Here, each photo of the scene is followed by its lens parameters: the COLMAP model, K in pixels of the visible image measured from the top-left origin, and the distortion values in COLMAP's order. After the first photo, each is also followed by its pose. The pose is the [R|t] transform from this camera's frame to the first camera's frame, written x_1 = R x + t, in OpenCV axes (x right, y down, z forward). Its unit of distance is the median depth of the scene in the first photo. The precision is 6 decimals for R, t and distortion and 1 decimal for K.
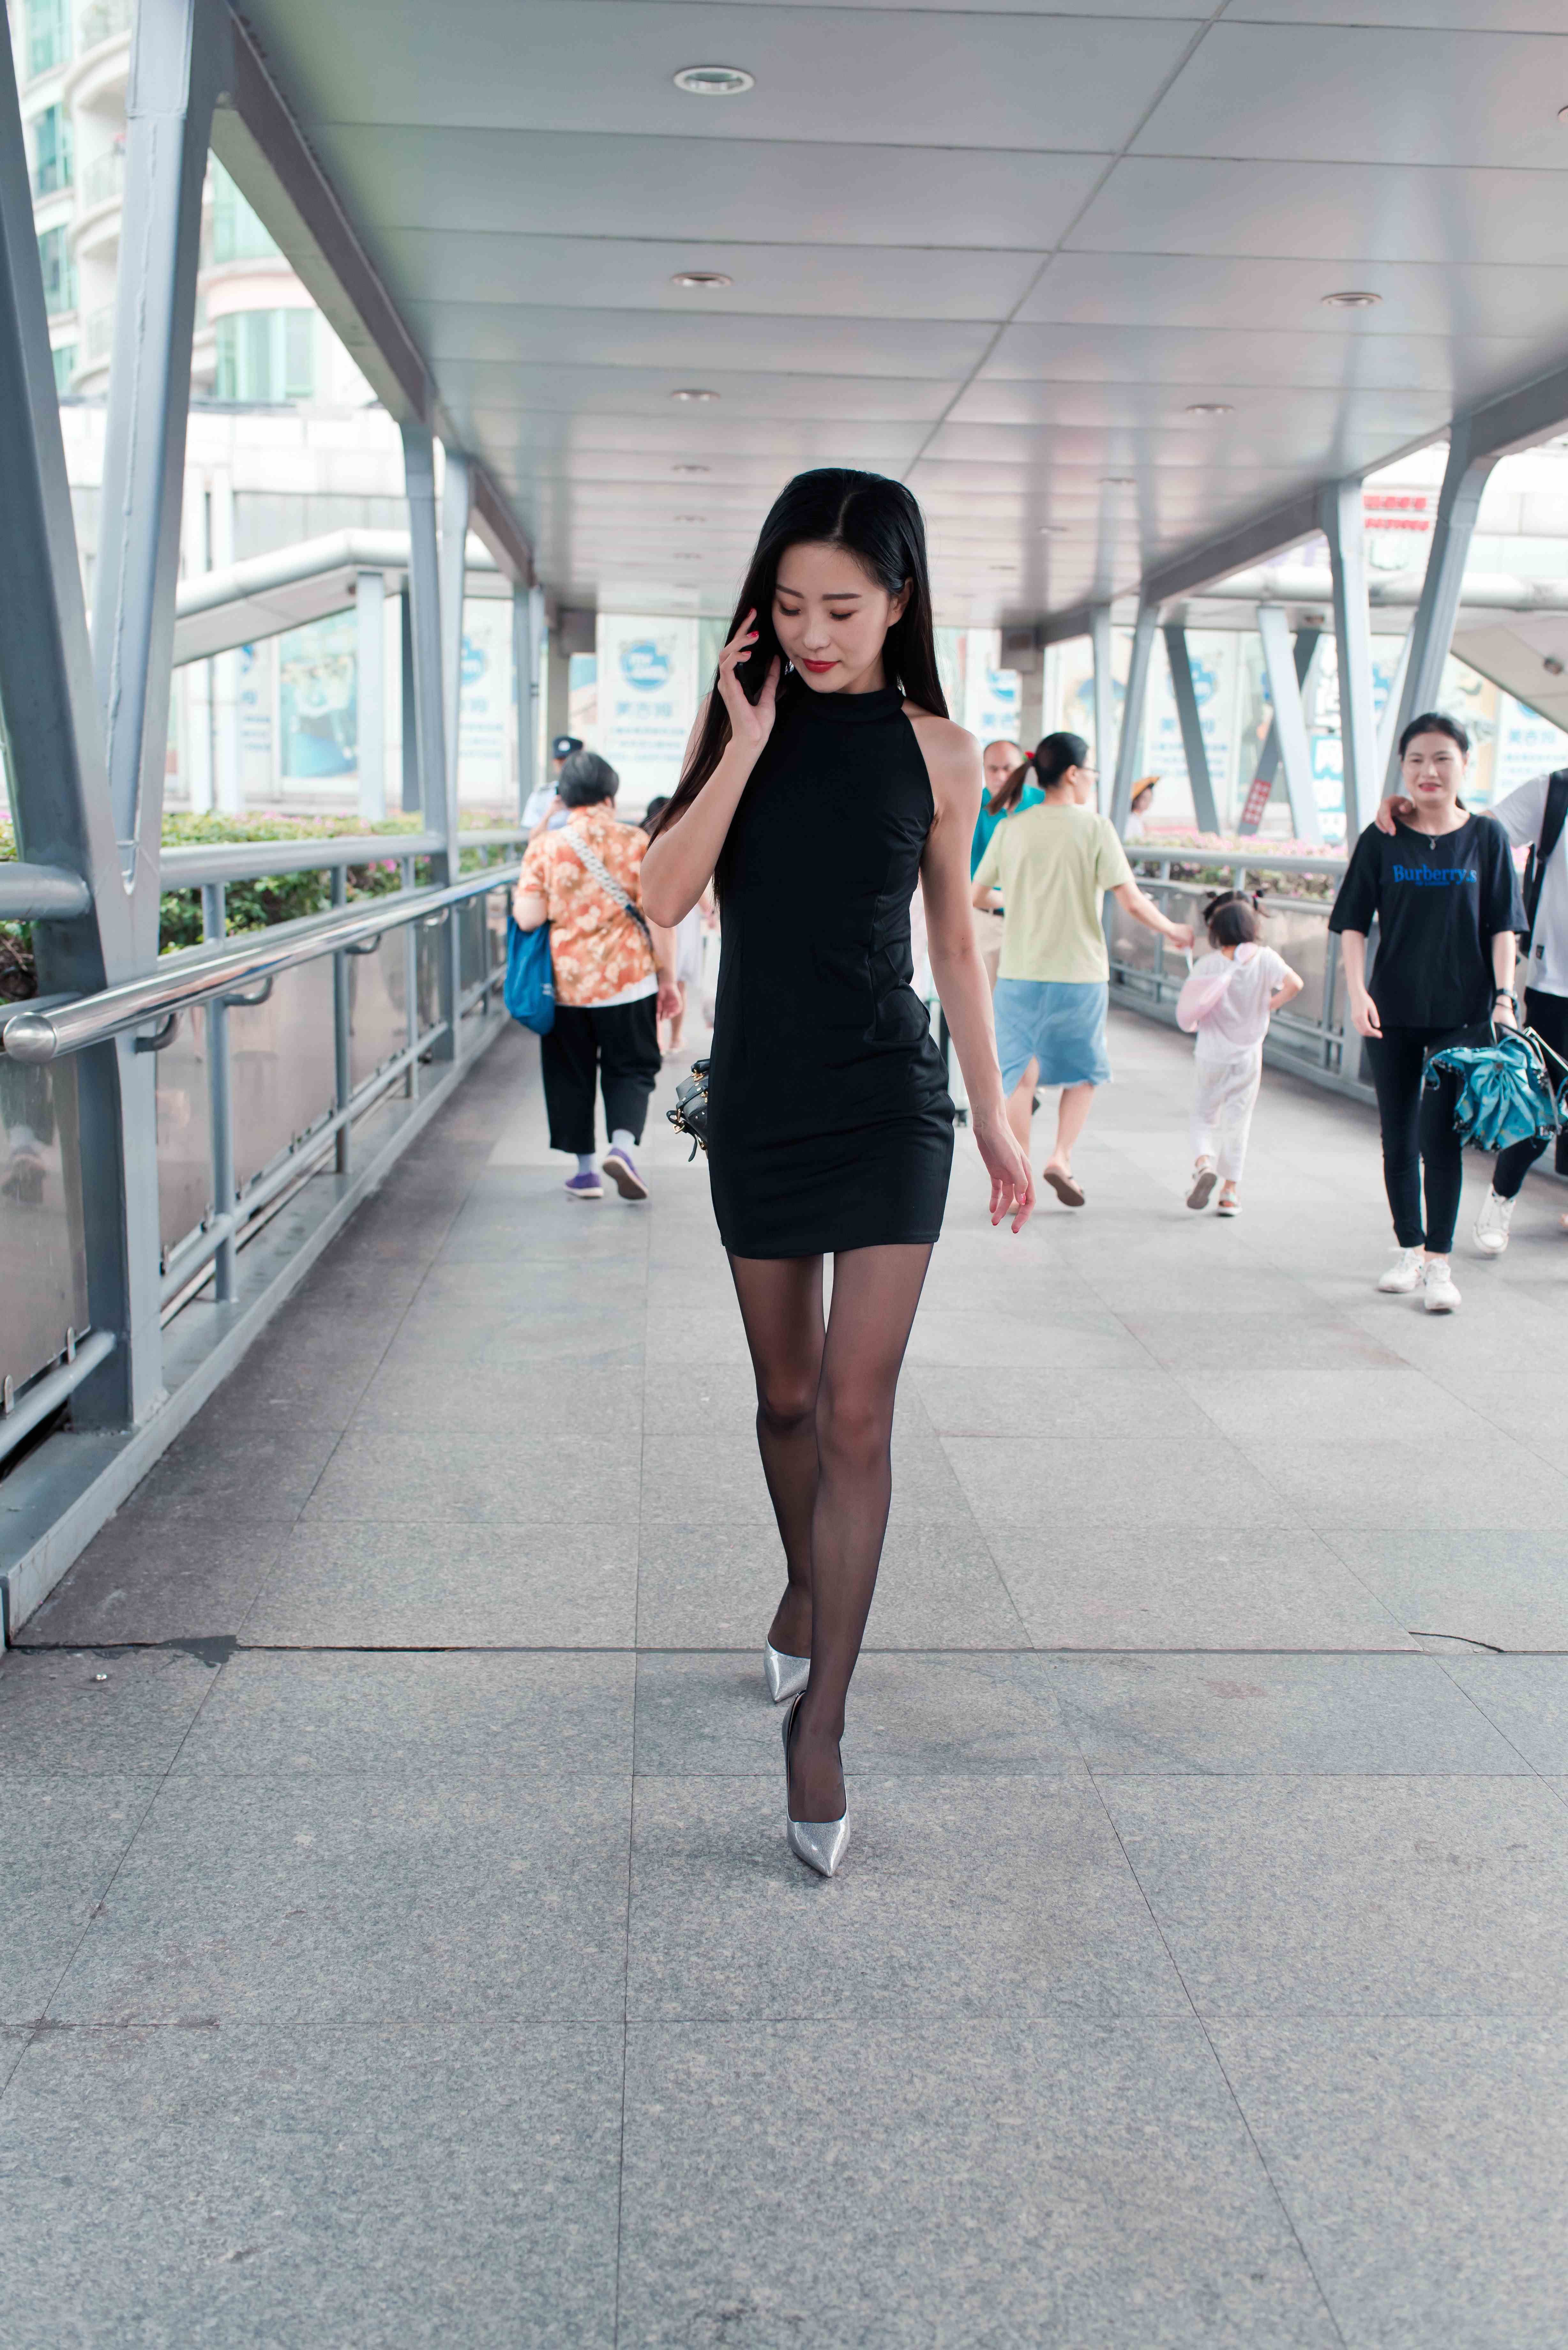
lens RADIAL K [[2320.4, 0, 784.0], [0, 2320.4, 1175.0], [0, 0, 1]] dist [0.011636, 0.006539]
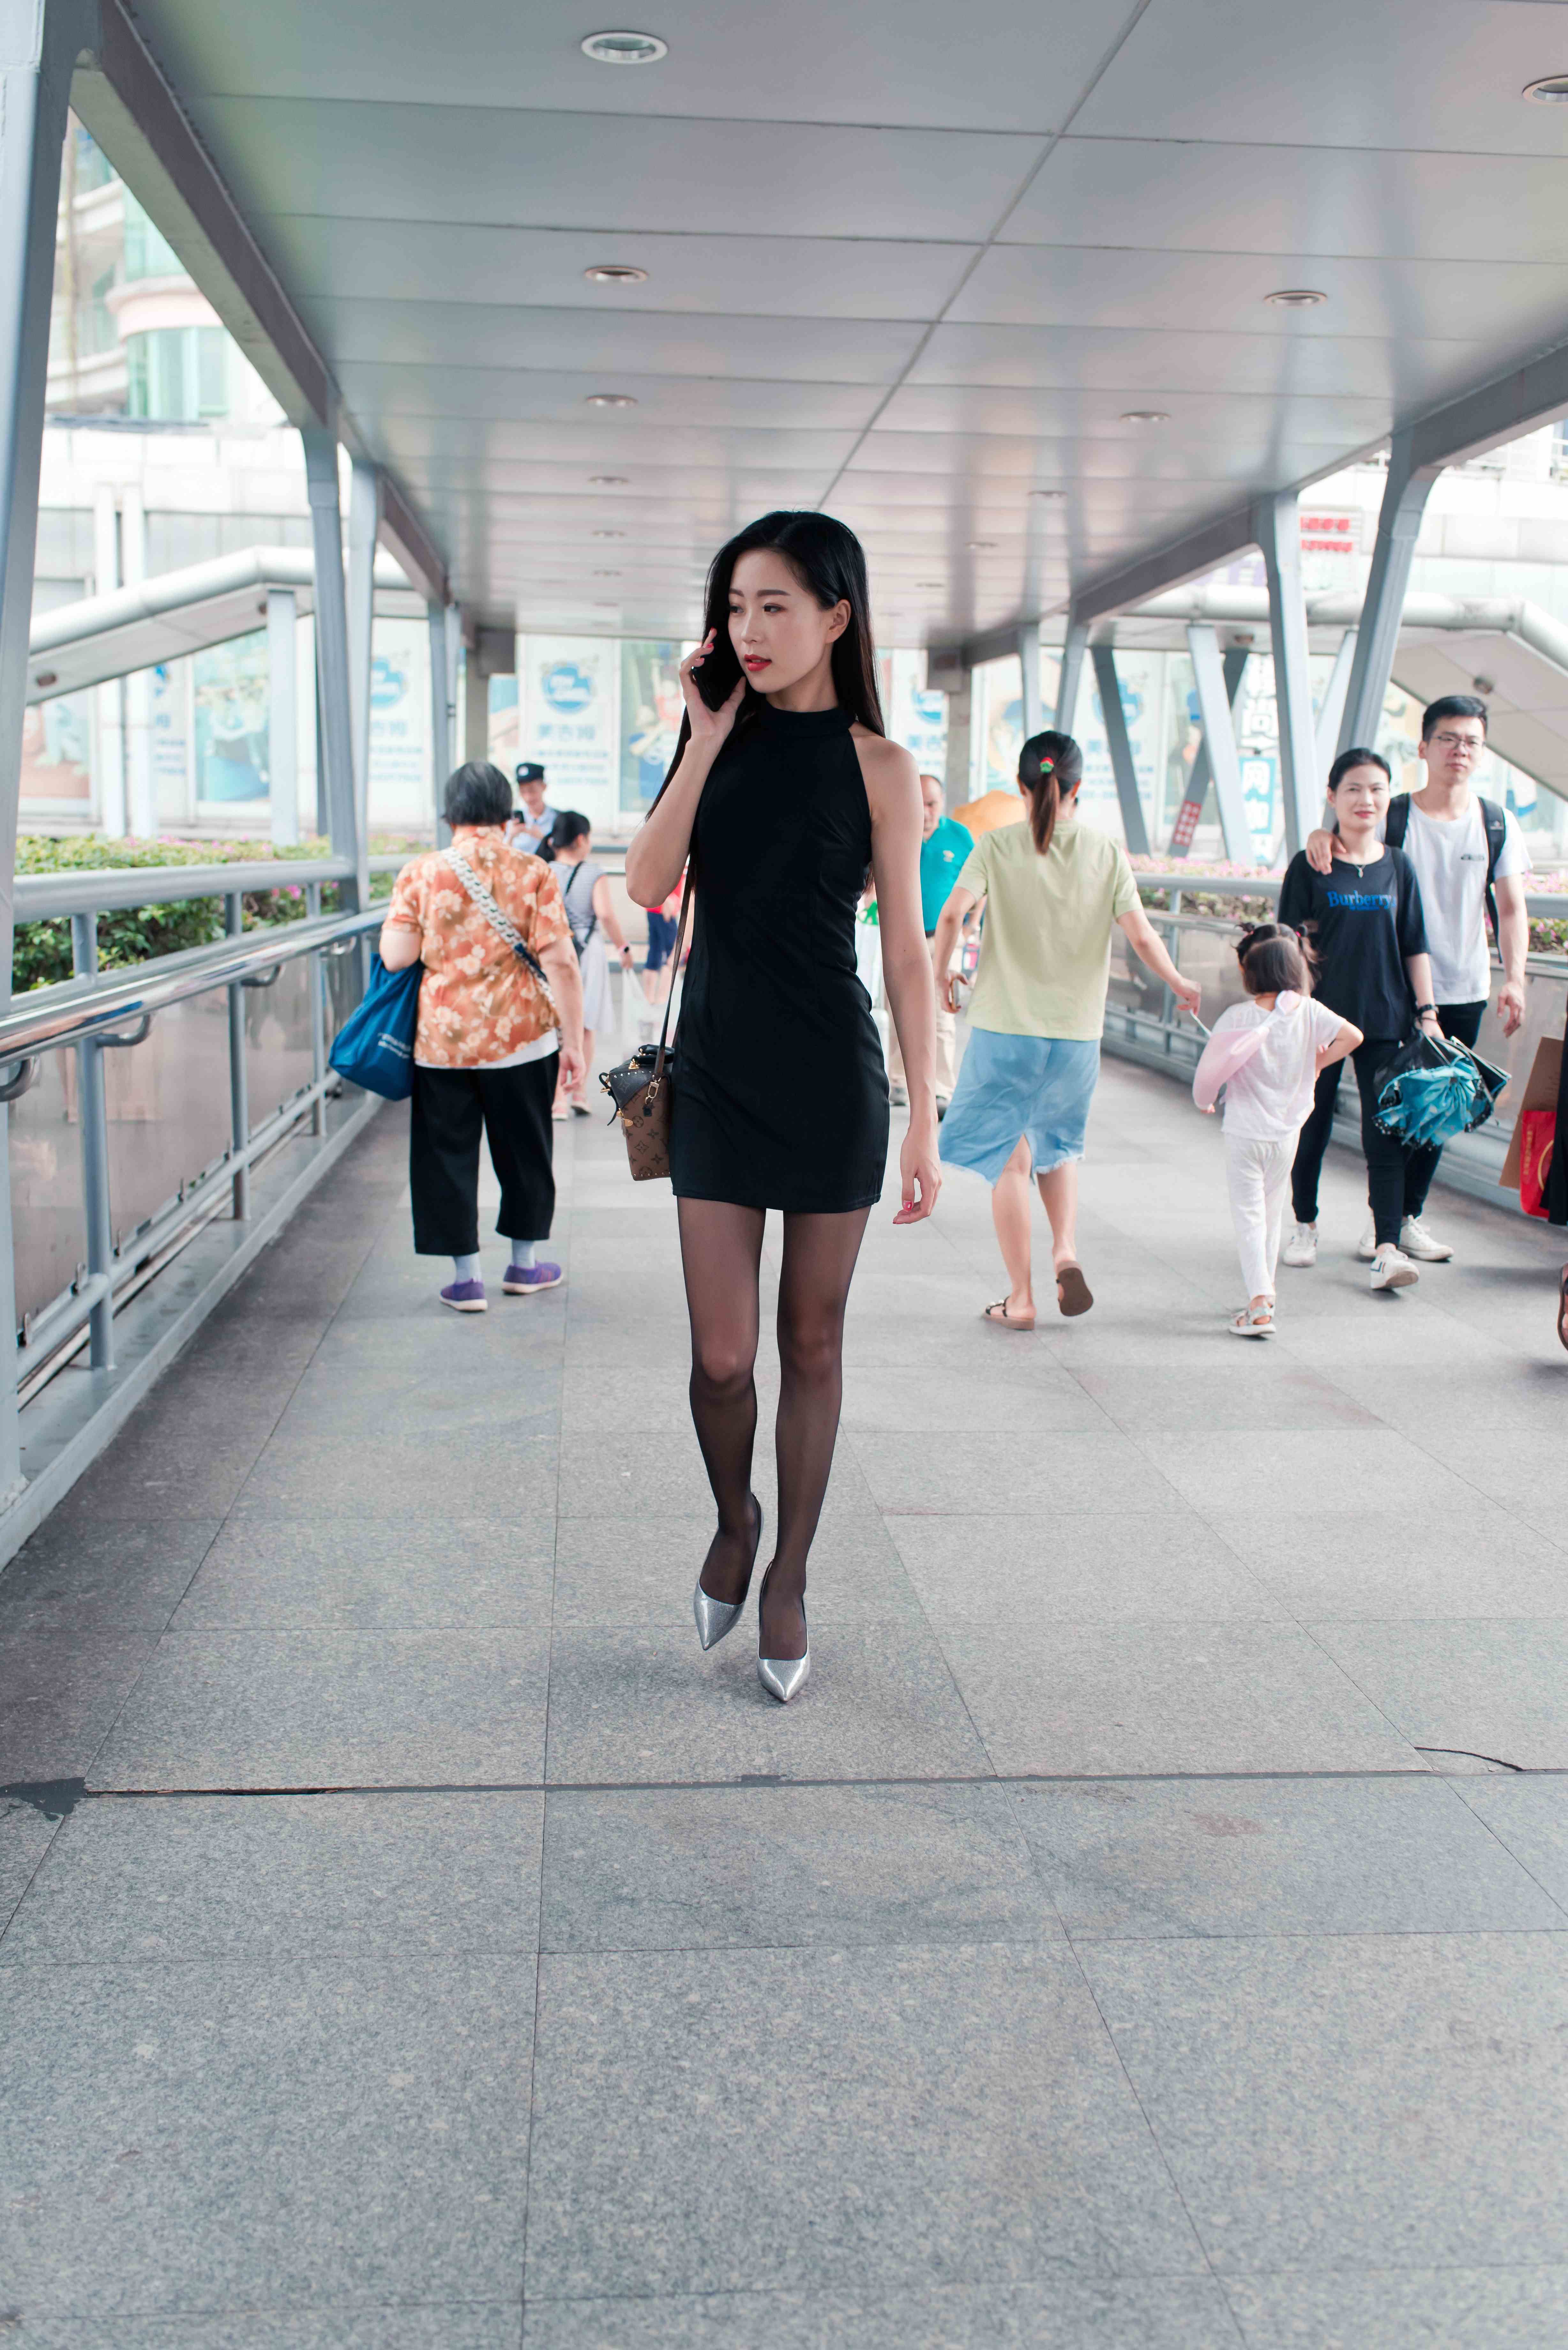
lens RADIAL K [[2298.6, 0, 784.5], [0, 2298.6, 1170.1], [0, 0, 1]] dist [0.011703, 0.006026]
pose [[0.999469, -0.008243, 0.031532, 0.000941], [0.008579, 0.999908, -0.010527, -0.014761], [-0.031442, 0.010792, 0.999447, 0.102199]]
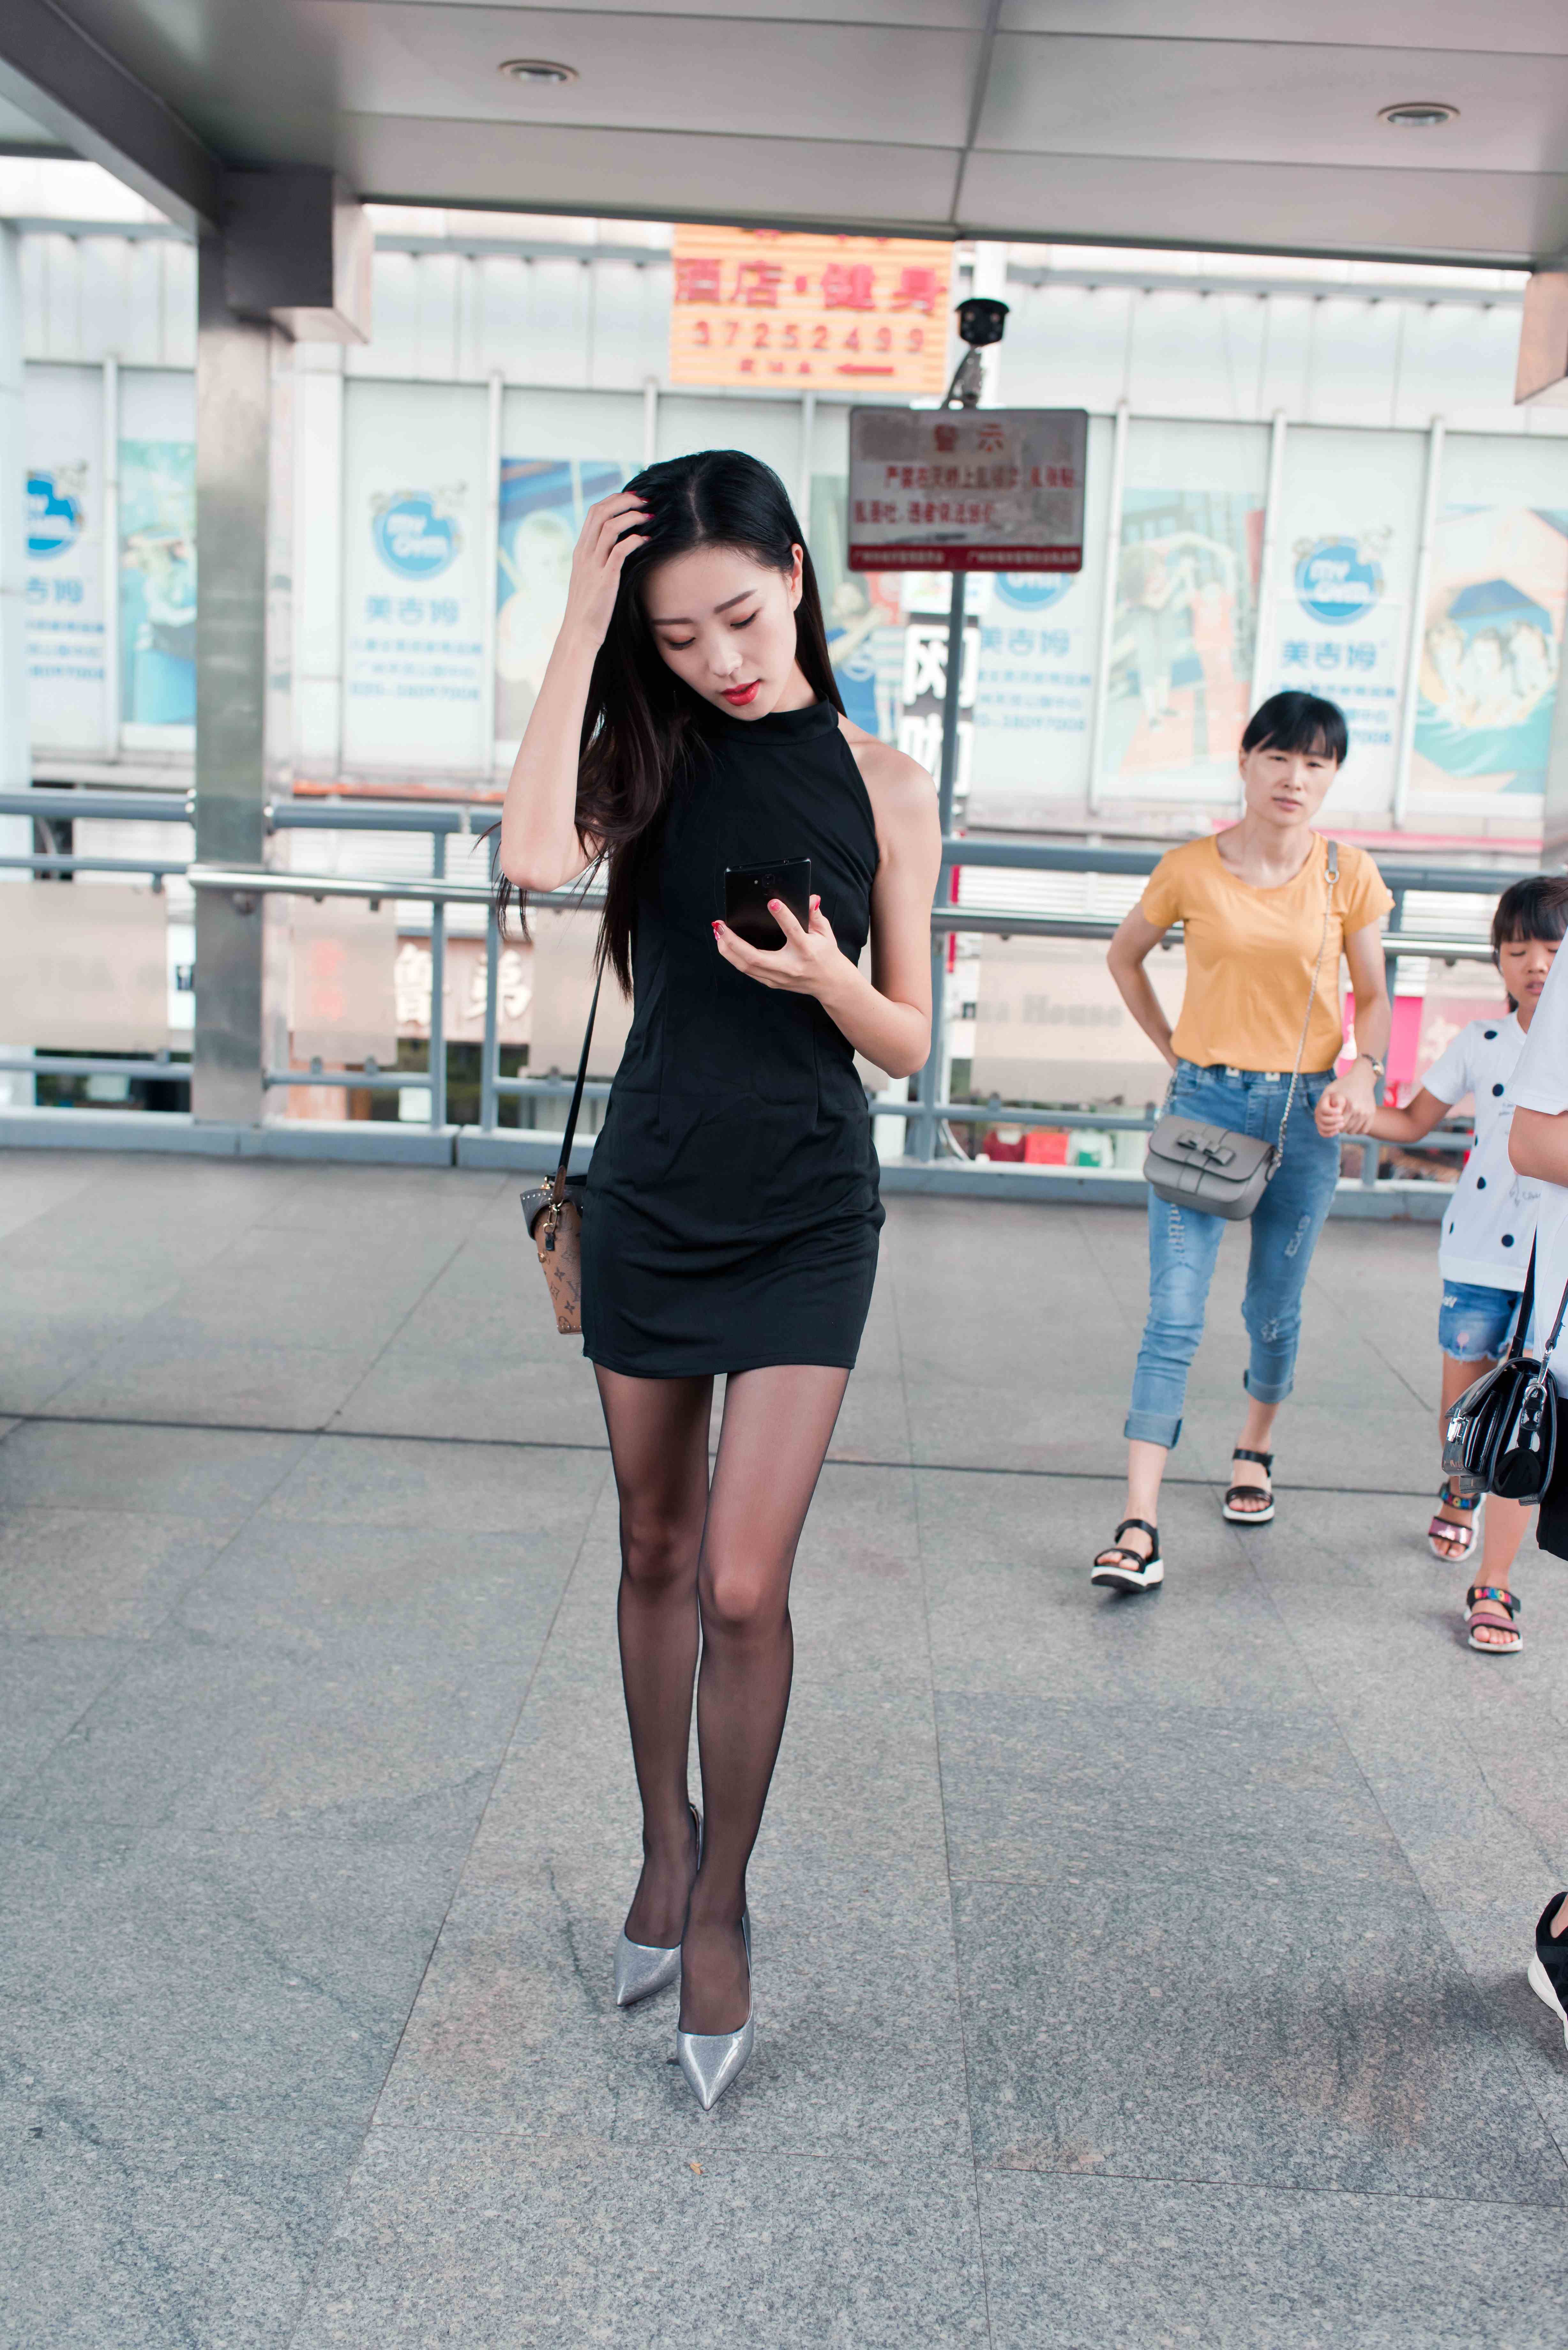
lens RADIAL K [[2288.9, 0, 785.8], [0, 2288.9, 1179.5], [0, 0, 1]] dist [0.004998, 0.012614]
pose [[0.996208, 0.037271, -0.078611, 0.047256], [-0.036205, 0.999233, 0.014936, -0.322734], [0.079107, -0.012033, 0.996793, 1.992608]]
